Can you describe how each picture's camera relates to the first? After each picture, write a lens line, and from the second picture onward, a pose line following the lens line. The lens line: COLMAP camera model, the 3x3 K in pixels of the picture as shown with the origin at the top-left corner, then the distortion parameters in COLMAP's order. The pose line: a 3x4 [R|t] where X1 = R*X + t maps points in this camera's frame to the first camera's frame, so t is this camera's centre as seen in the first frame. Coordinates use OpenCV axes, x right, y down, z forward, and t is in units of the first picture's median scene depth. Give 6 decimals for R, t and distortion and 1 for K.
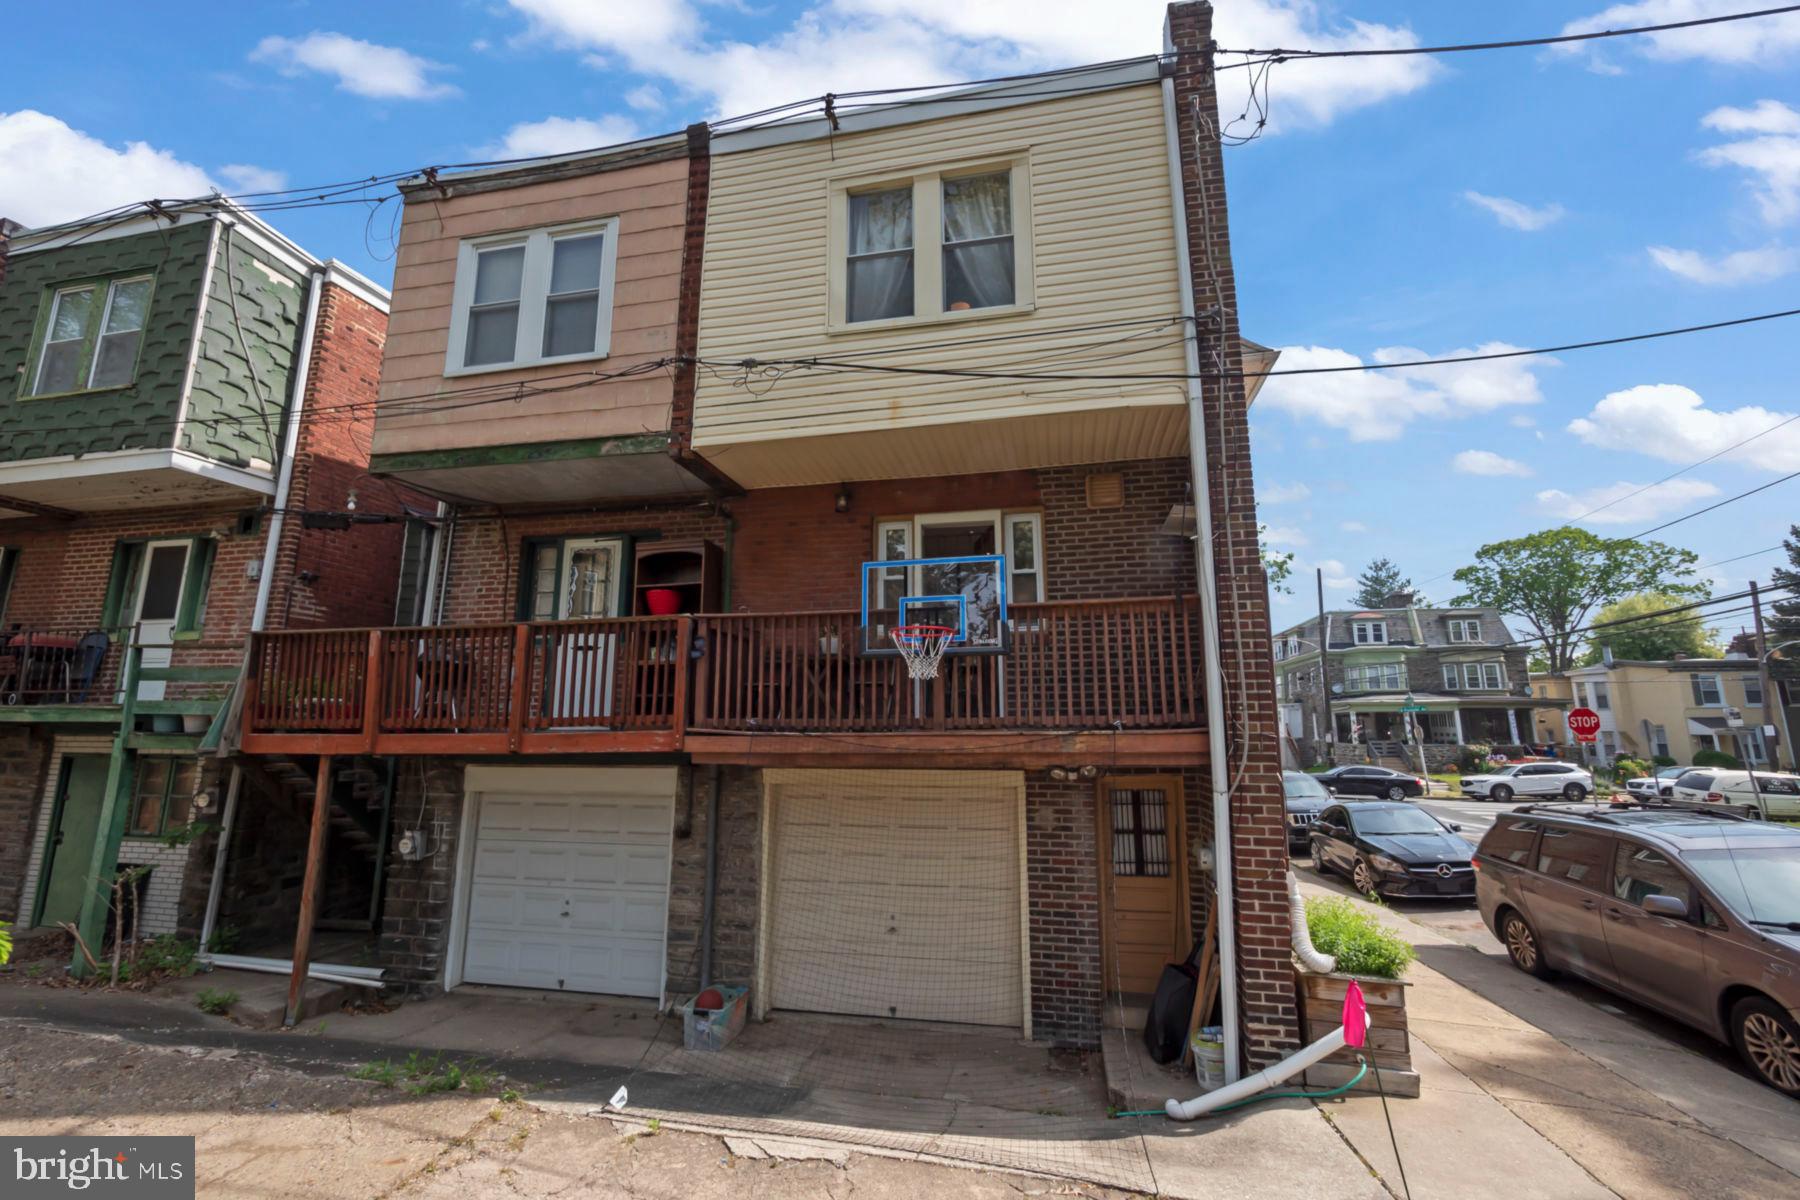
lens RADIAL K [[763.0, 0, 893.5], [0, 763.0, 599.7], [0, 0, 1]] dist [-0.004197, 0.000241]
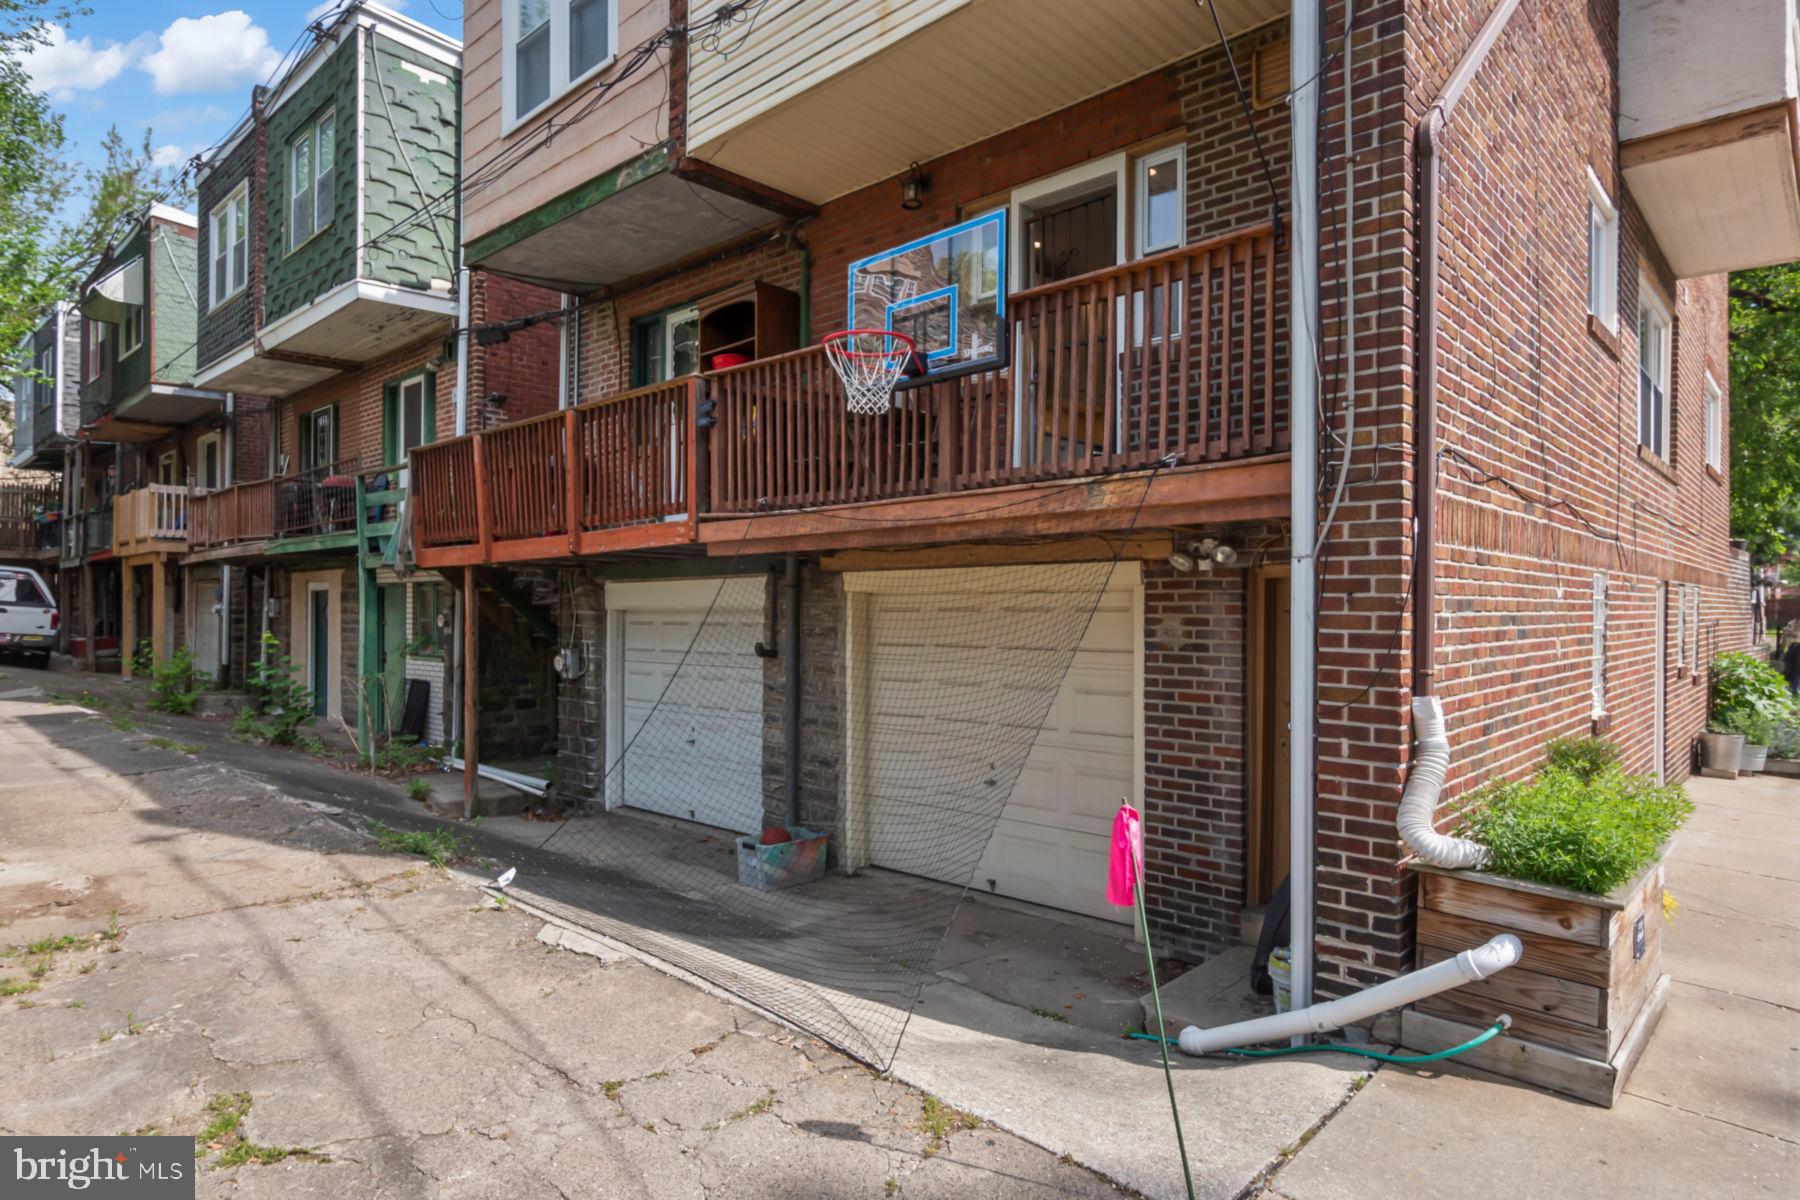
lens RADIAL K [[1024.3, 0, 895.8], [0, 1024.3, 619.4], [0, 0, 1]] dist [0.000853, 0.000692]
pose [[0.855652, 0.003590, -0.517539, 0.455704], [0.089072, 0.984034, 0.154090, 0.123168], [0.509829, -0.177946, 0.841671, 0.154954]]
